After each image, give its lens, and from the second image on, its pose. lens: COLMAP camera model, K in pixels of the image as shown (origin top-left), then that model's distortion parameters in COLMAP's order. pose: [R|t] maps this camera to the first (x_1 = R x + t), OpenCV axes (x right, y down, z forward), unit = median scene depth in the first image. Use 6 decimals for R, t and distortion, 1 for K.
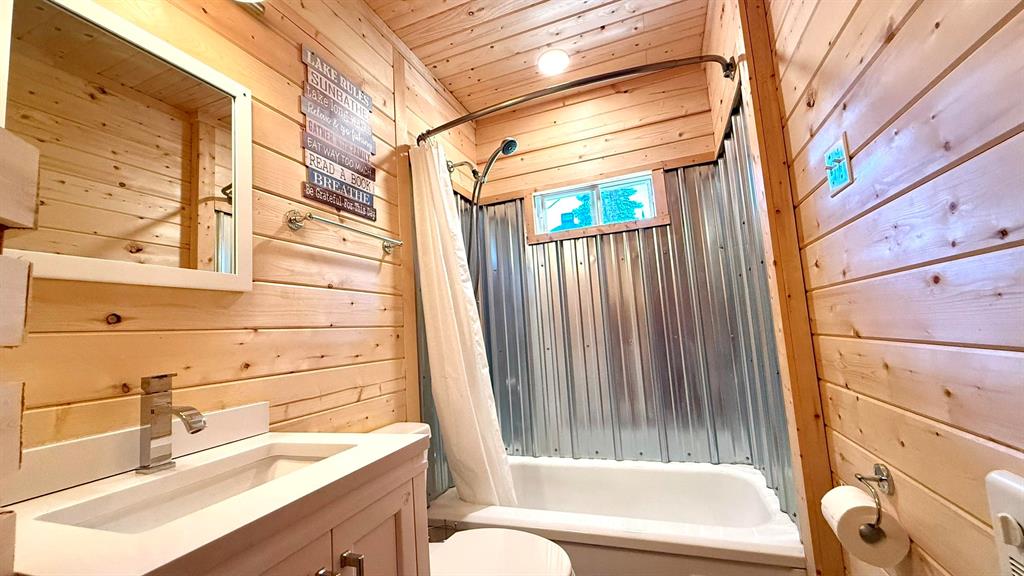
lens RADIAL K [[408.5, 0, 510.3], [0, 408.5, 288.8], [0, 0, 1]] dist [0.000350, -0.000120]
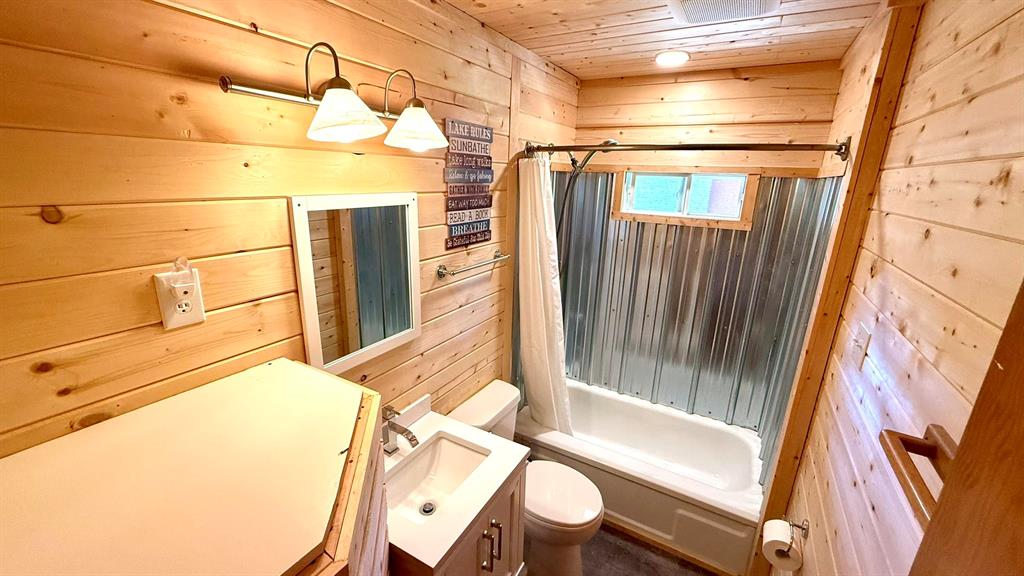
lens RADIAL K [[408.5, 0, 511.0], [0, 408.5, 291.6], [0, 0, 1]] dist [0.000350, -0.000120]
pose [[0.982242, 0.139772, -0.125162, -0.089967], [-0.081830, 0.919452, 0.384594, -0.502734], [0.168835, -0.367522, 0.914561, -0.184223]]
